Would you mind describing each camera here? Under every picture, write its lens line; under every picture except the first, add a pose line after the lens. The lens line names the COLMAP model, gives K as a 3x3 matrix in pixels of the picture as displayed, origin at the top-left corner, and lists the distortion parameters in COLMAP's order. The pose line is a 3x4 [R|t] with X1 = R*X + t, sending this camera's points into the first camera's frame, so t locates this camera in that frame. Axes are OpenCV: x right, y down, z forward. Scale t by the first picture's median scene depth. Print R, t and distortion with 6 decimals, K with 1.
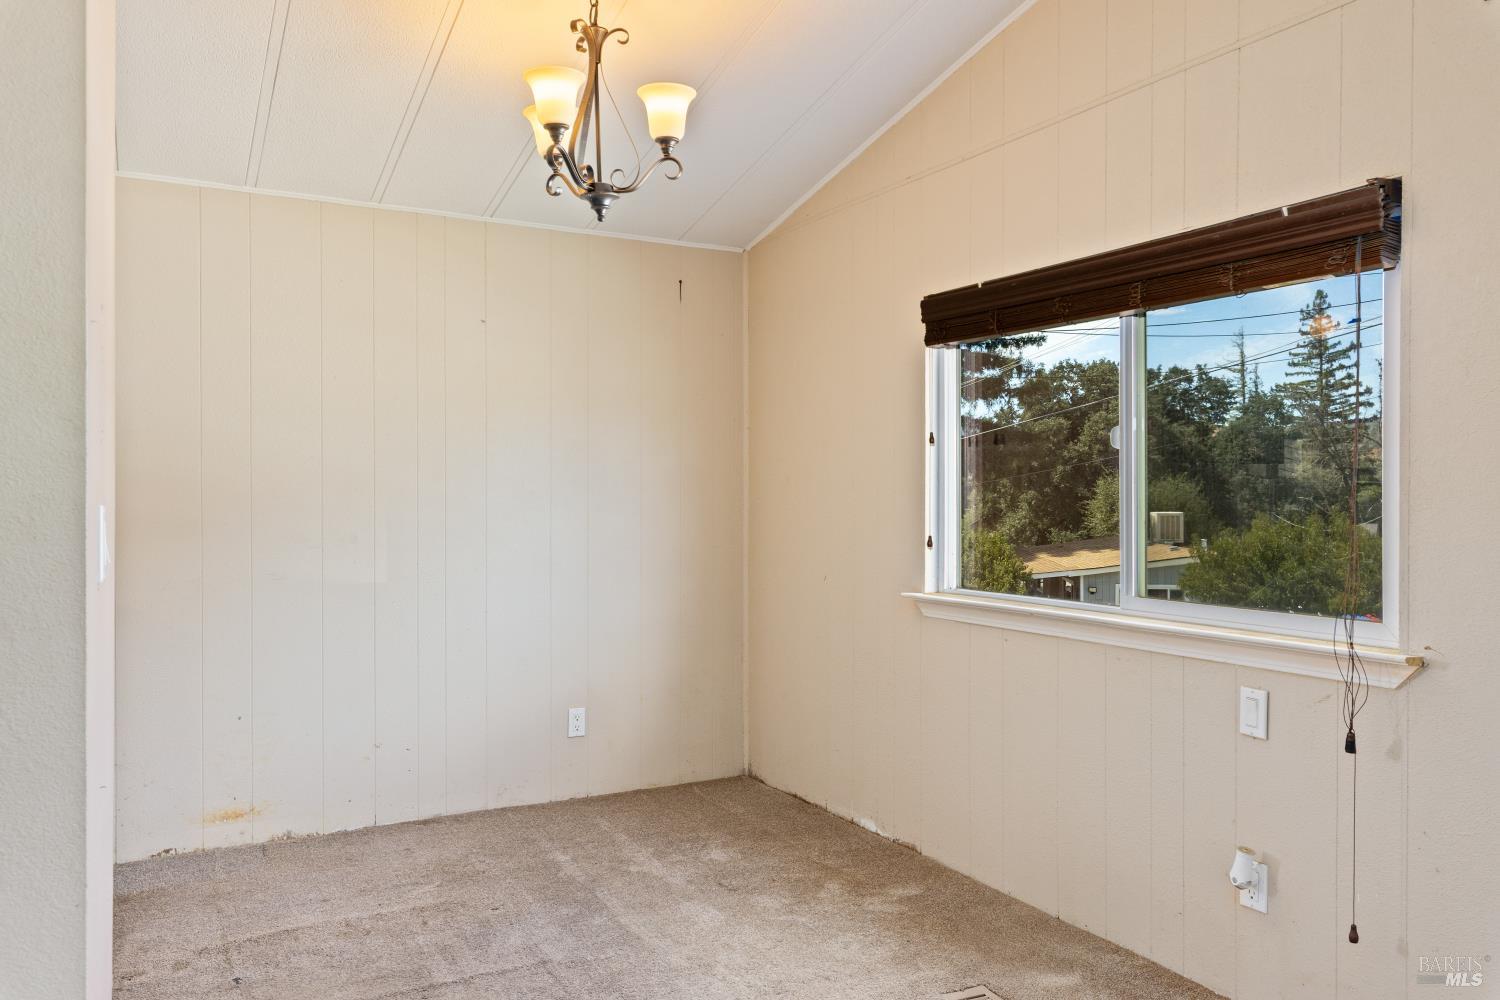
lens RADIAL K [[1108.3, 0, 760.8], [0, 1108.3, 509.7], [0, 0, 1]] dist [0.005972, 0.001040]
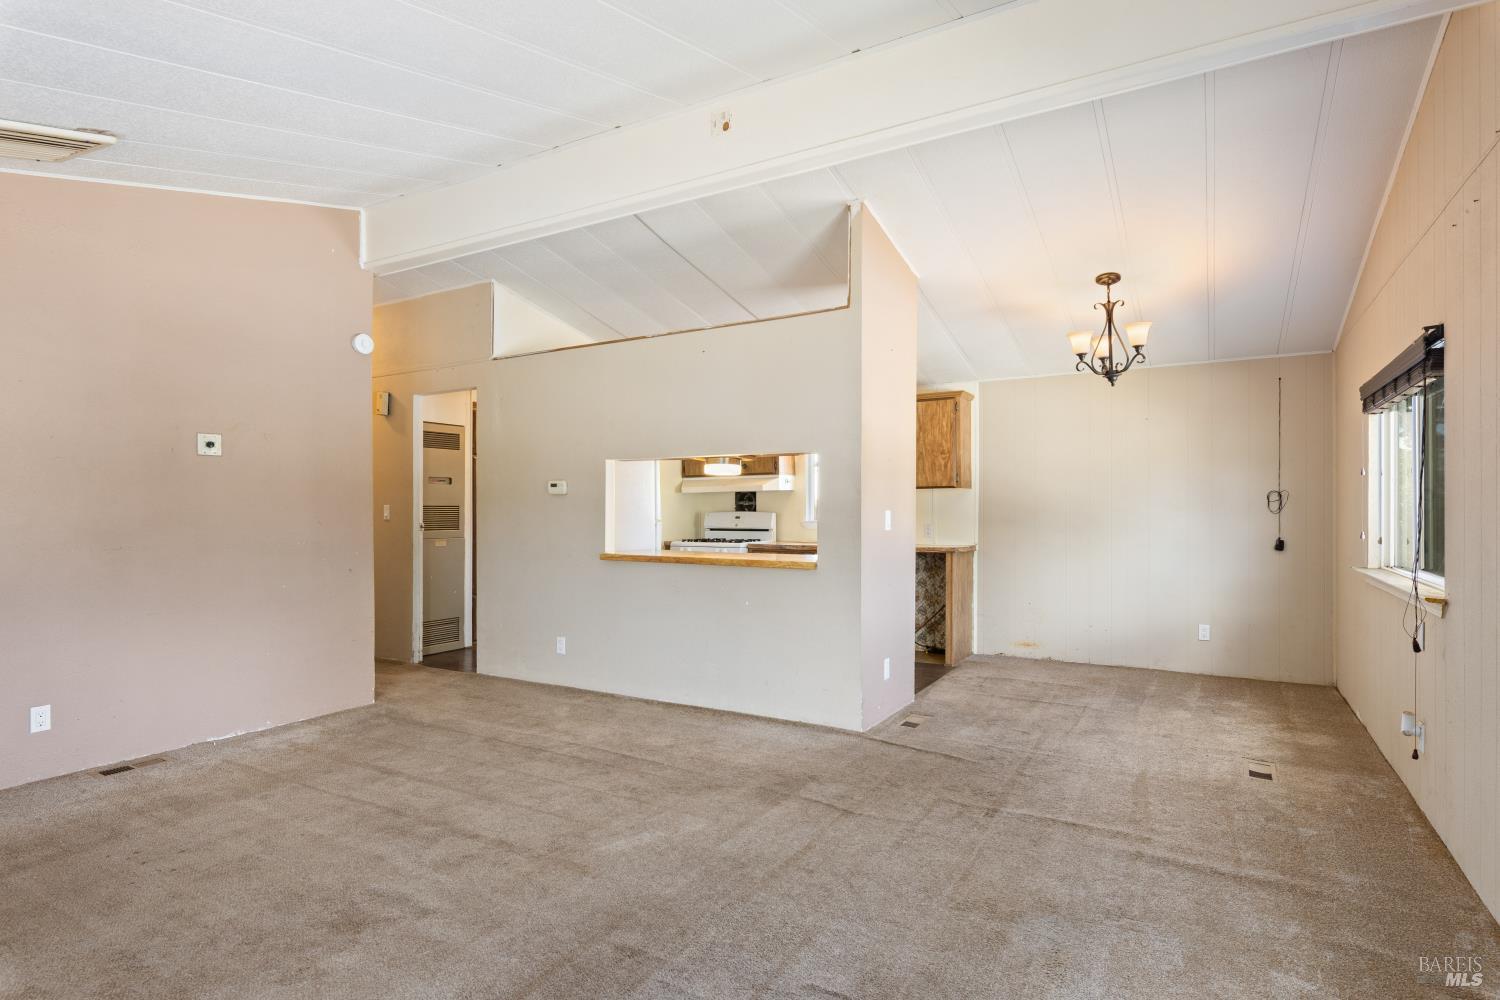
lens RADIAL K [[785.4, 0, 754.9], [0, 785.4, 510.0], [0, 0, 1]] dist [0.001745, -0.004027]
pose [[0.503388, 0.000467, -0.864061, 0.880009], [-0.010055, 0.999935, -0.005317, 0.008310], [0.864002, 0.011365, 0.503360, -0.440628]]
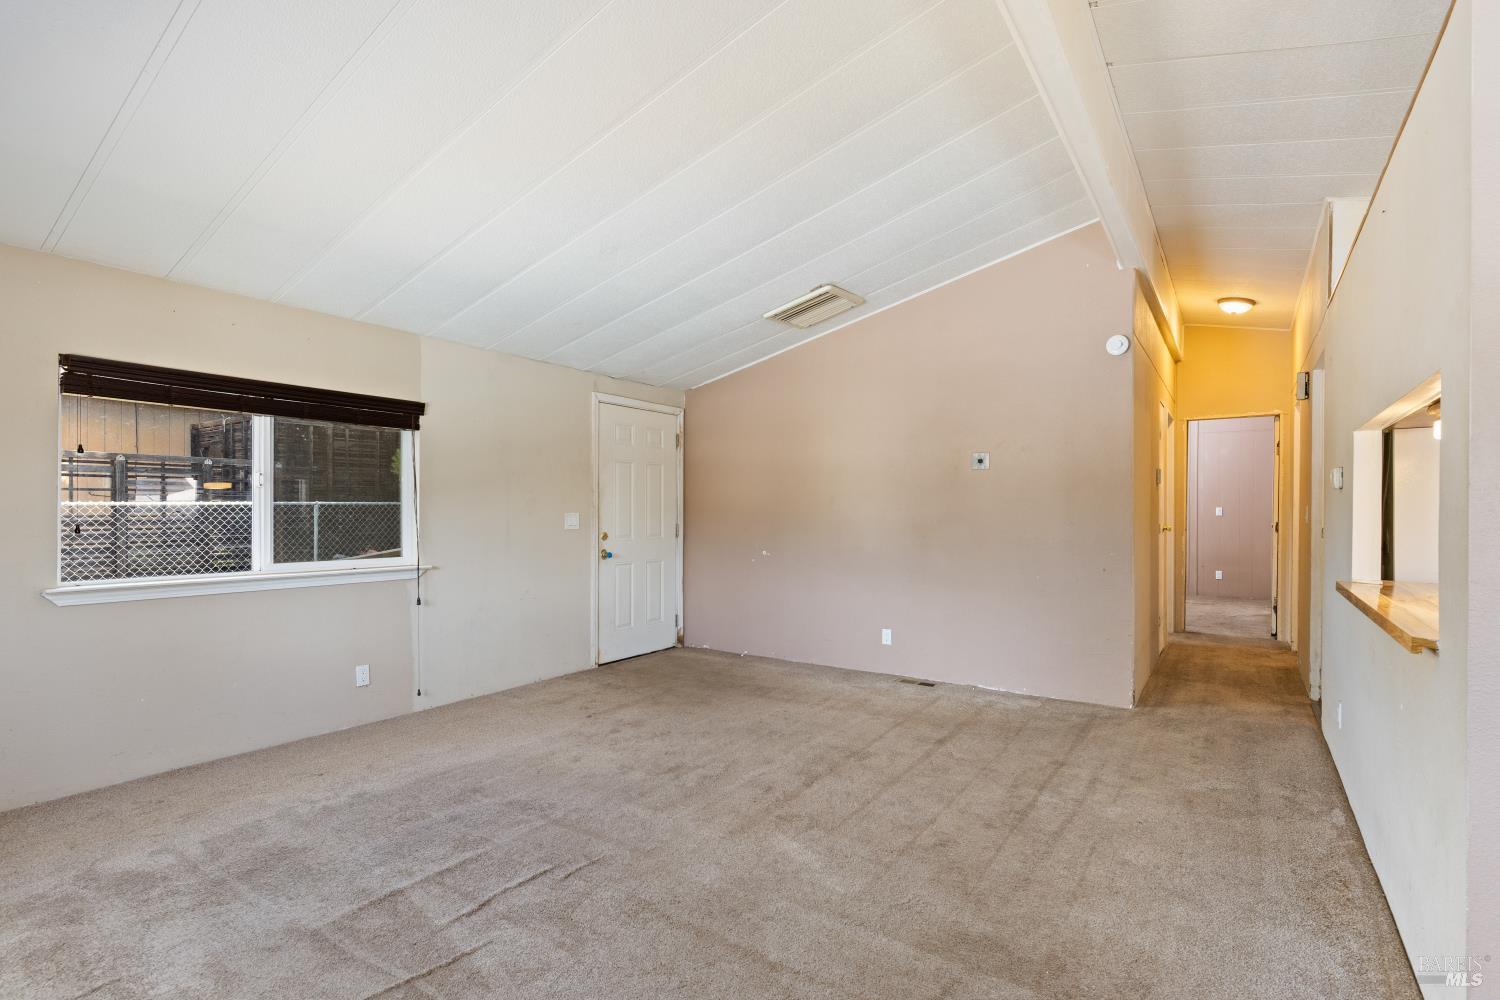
lens RADIAL K [[702.9, 0, 748.8], [0, 702.9, 511.5], [0, 0, 1]] dist [-0.003661, 0.000358]
pose [[-0.902959, 0.002557, -0.429719, 0.372208], [-0.003861, 0.999894, 0.014064, -0.009812], [0.429709, 0.014359, -0.902853, 0.686507]]
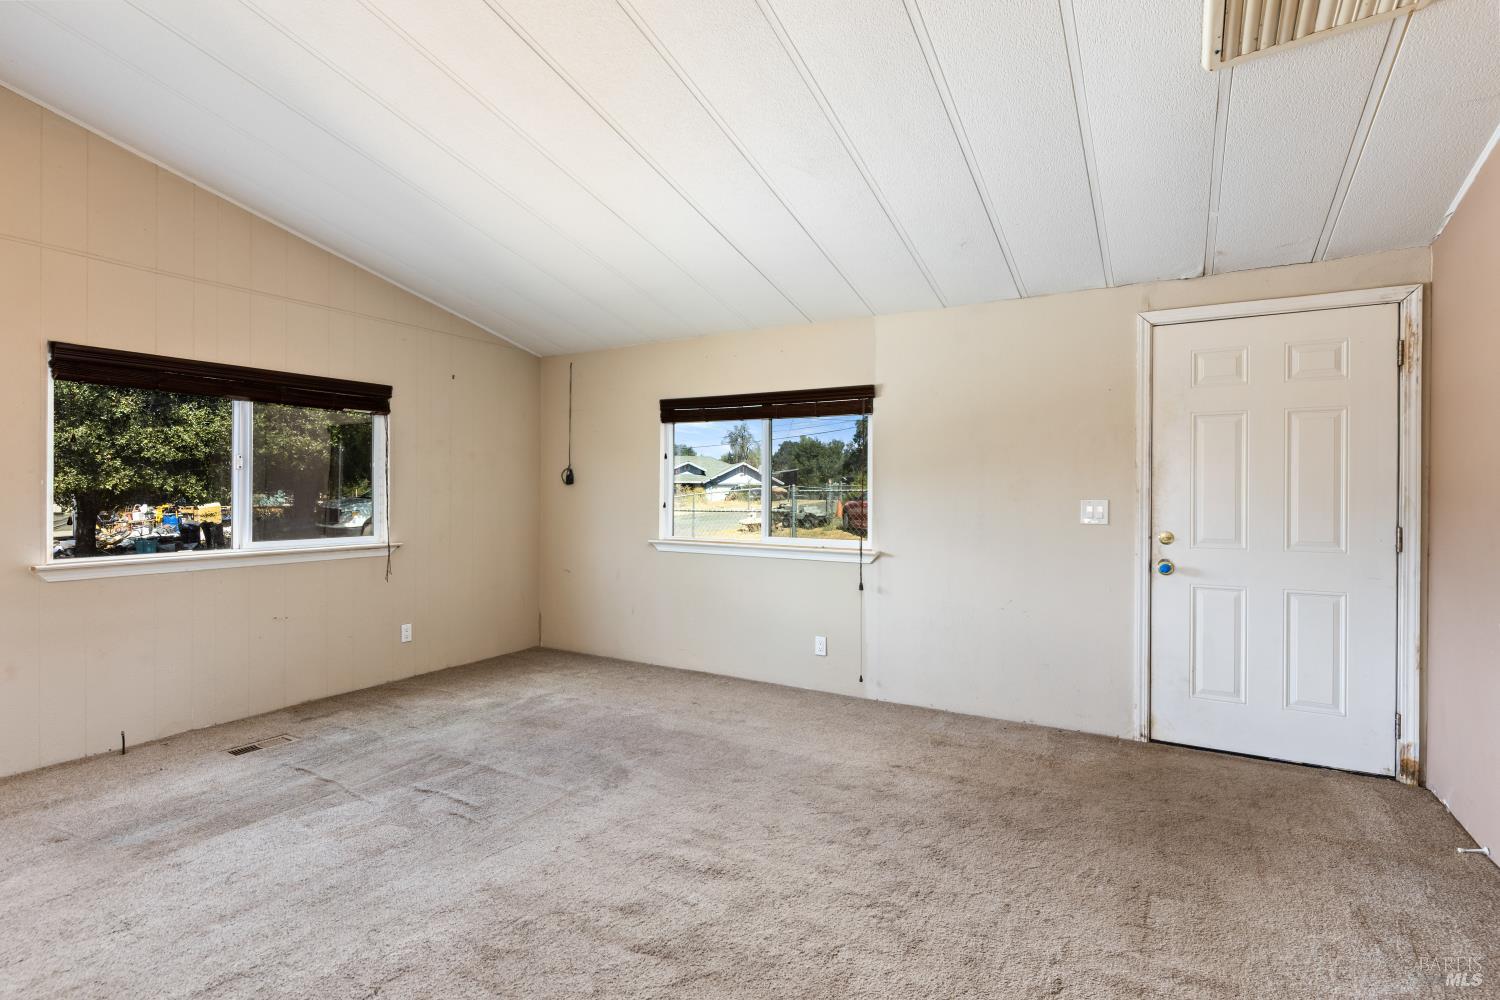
lens RADIAL K [[702.9, 0, 748.1], [0, 702.9, 496.0], [0, 0, 1]] dist [-0.003661, 0.000358]
pose [[-0.506462, -0.003607, 0.862255, -0.780230], [0.006342, 0.999949, 0.007908, 0.001072], [-0.862239, 0.009474, -0.506413, -0.002817]]
